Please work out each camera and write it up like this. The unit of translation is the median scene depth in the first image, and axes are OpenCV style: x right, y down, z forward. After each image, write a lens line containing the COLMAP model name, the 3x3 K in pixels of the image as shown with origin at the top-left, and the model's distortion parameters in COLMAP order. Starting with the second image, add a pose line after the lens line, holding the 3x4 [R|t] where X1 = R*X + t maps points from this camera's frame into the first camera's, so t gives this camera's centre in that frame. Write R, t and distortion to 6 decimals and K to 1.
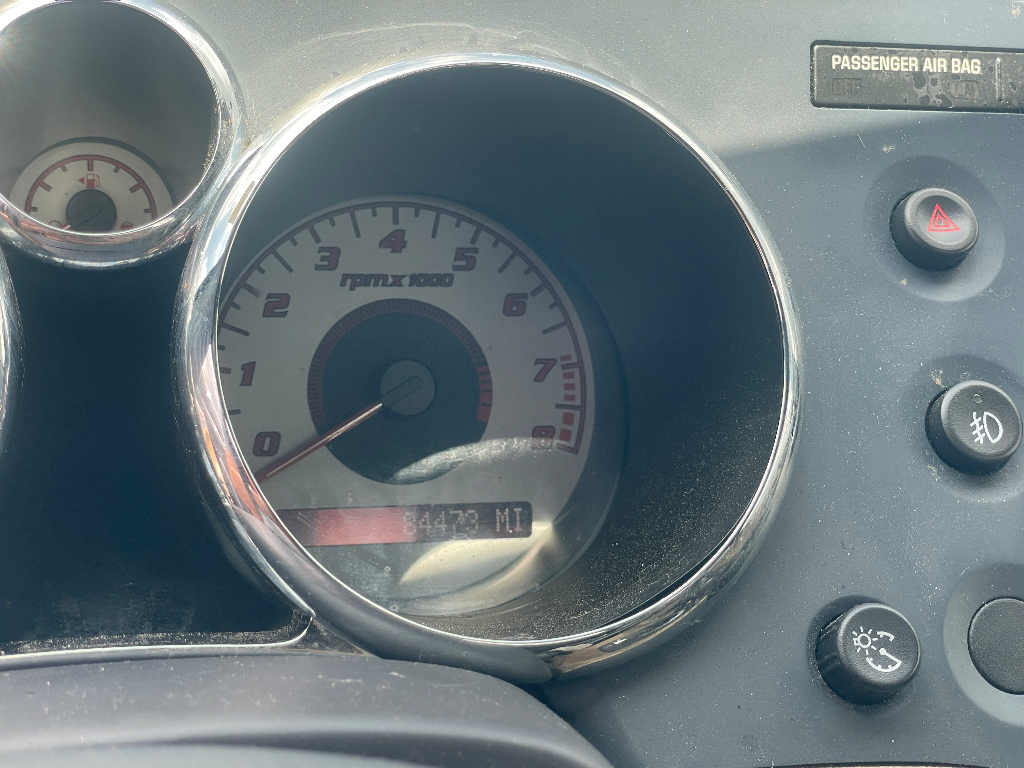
lens RADIAL K [[1552.0, 0, 512.0], [0, 1552.0, 384.0], [0, 0, 1]] dist [0.003686, -0.017341]
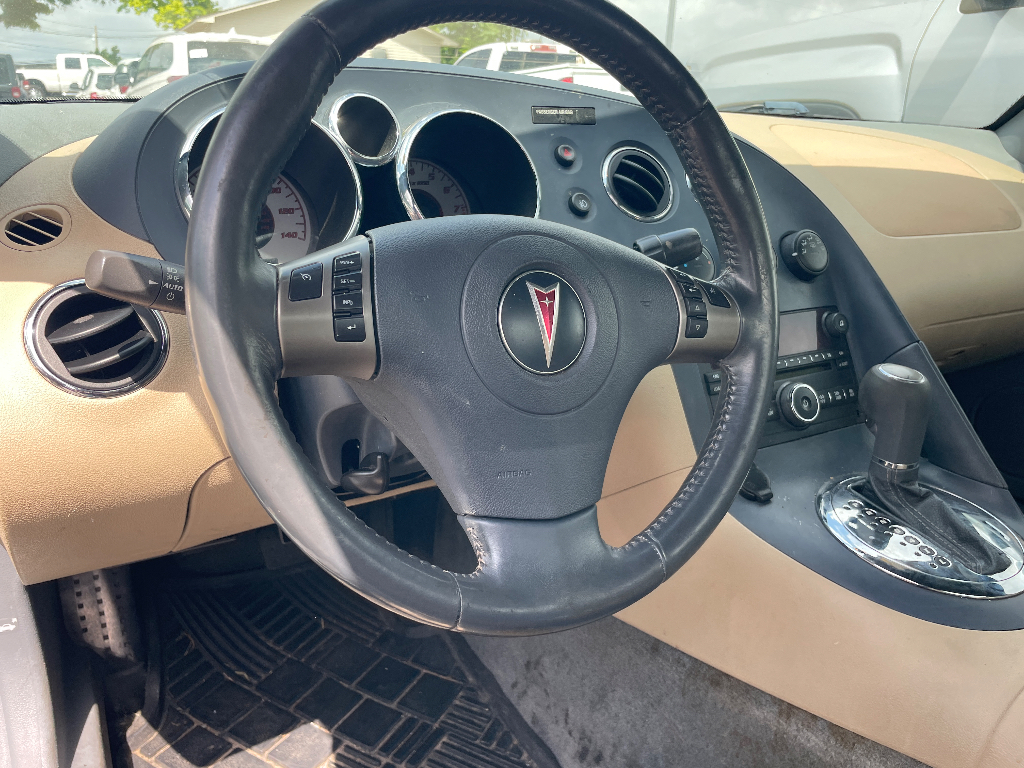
lens RADIAL K [[783.3, 0, 512.0], [0, 783.3, 384.0], [0, 0, 1]] dist [0.012480, 0.000282]
pose [[0.962059, -0.112299, 0.248658, -0.405140], [0.090492, 0.991114, 0.097495, 0.261784], [-0.257397, -0.071295, 0.963672, -0.887489]]
